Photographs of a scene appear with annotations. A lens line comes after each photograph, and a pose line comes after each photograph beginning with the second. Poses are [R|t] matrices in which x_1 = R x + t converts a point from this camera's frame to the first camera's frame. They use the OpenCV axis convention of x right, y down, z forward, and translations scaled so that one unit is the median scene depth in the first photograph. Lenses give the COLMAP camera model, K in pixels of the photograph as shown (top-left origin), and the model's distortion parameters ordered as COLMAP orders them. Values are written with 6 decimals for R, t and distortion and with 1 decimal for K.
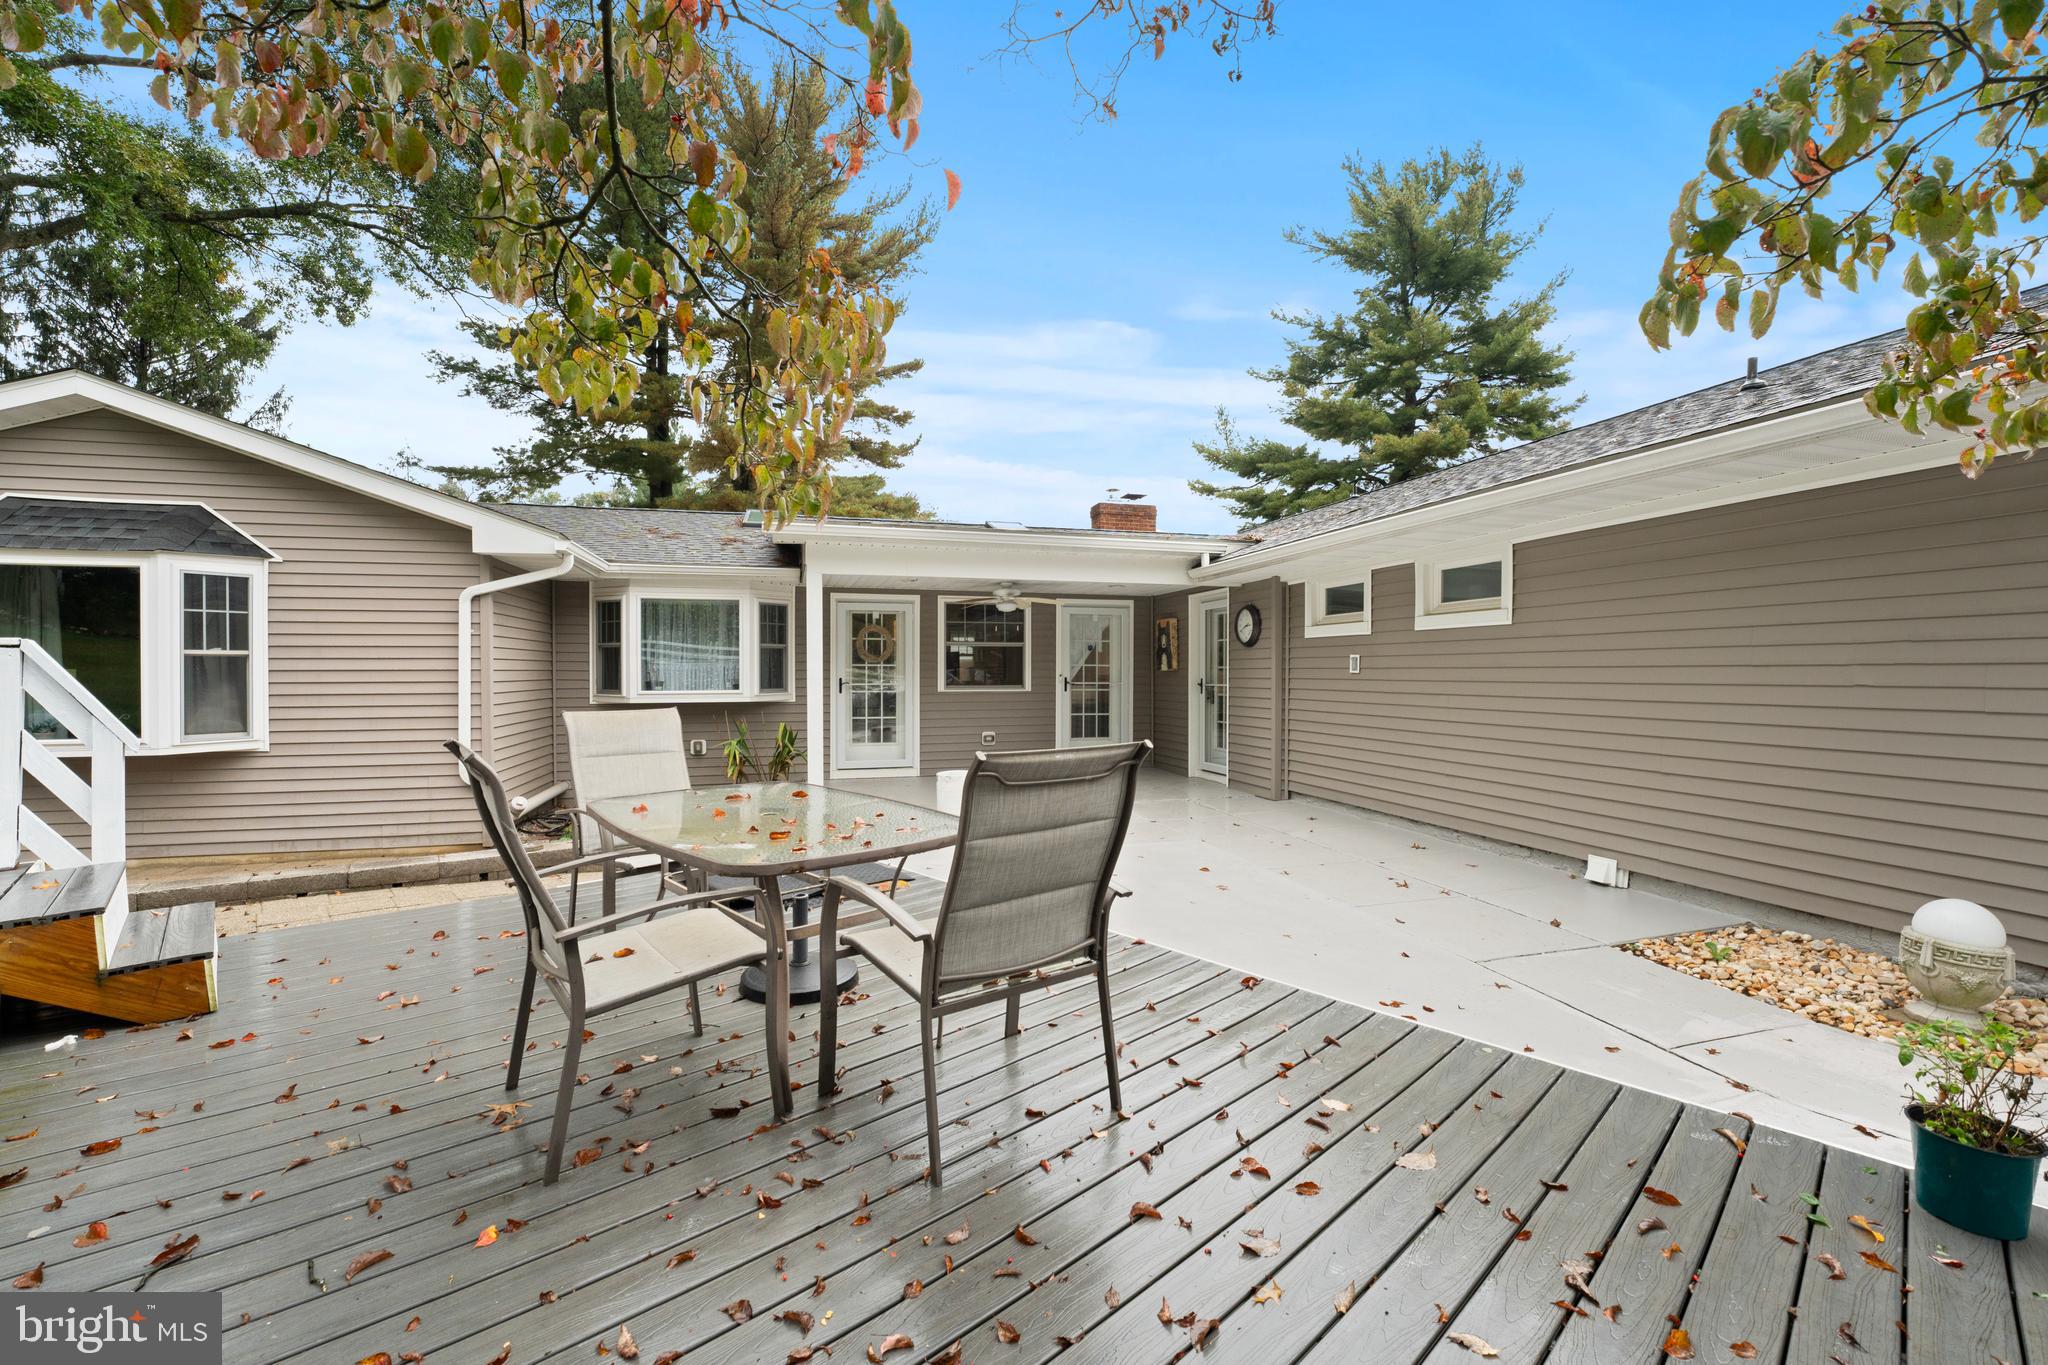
lens RADIAL K [[820.4, 0, 1031.6], [0, 820.4, 670.4], [0, 0, 1]] dist [-0.009619, -0.000372]
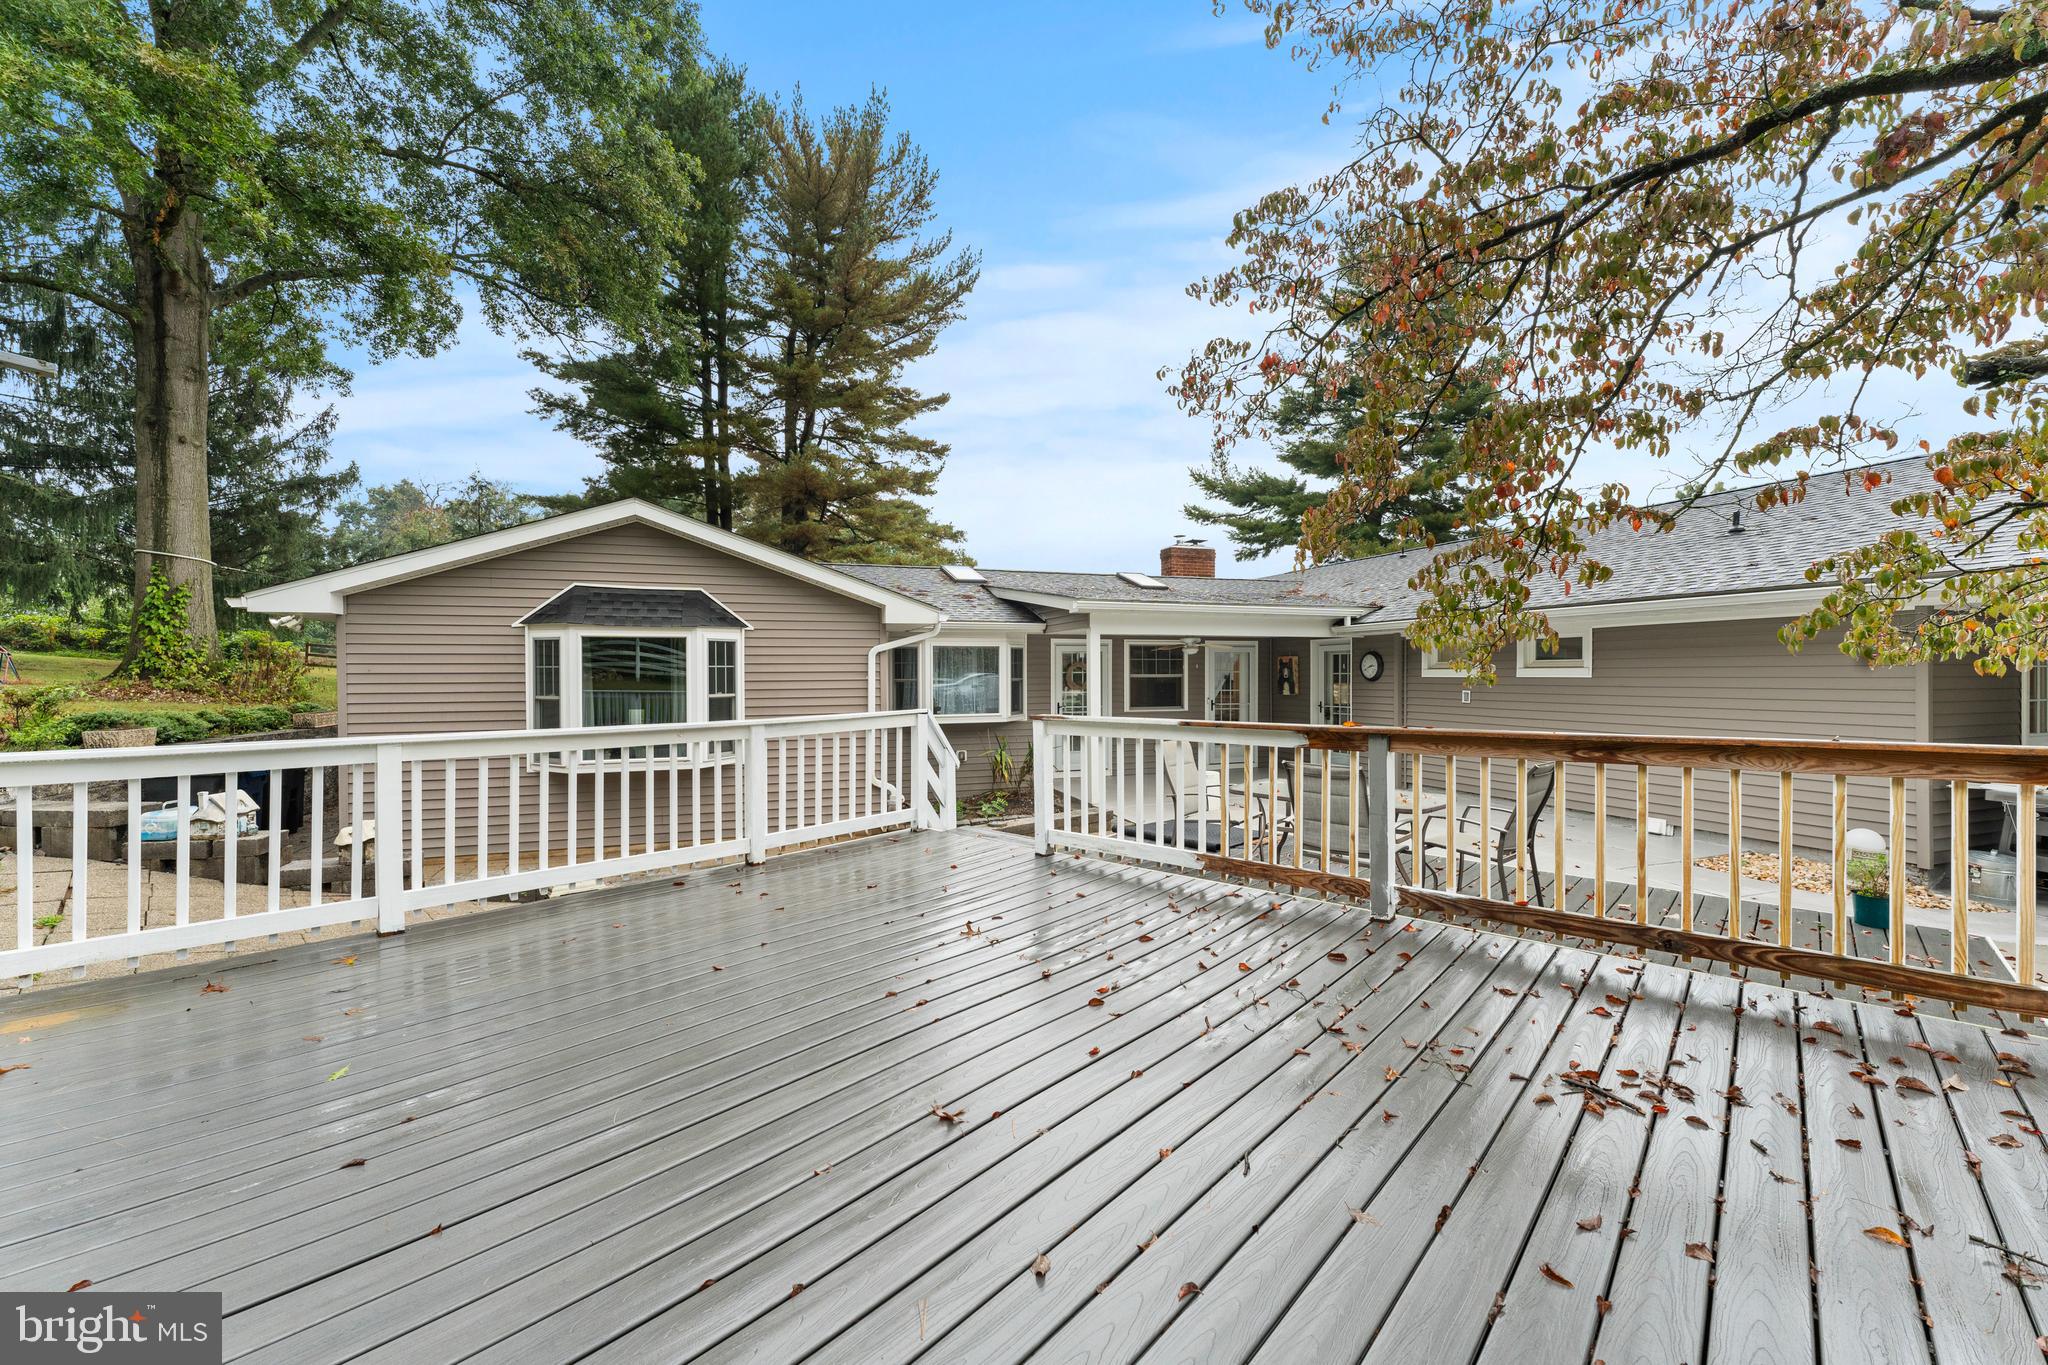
lens RADIAL K [[820.4, 0, 1033.0], [0, 820.4, 675.9], [0, 0, 1]] dist [-0.009619, -0.000372]
pose [[0.997171, -0.000898, 0.075168, -0.142380], [0.000573, 0.999990, 0.004354, -0.015396], [-0.075171, -0.004299, 0.997161, -0.118103]]
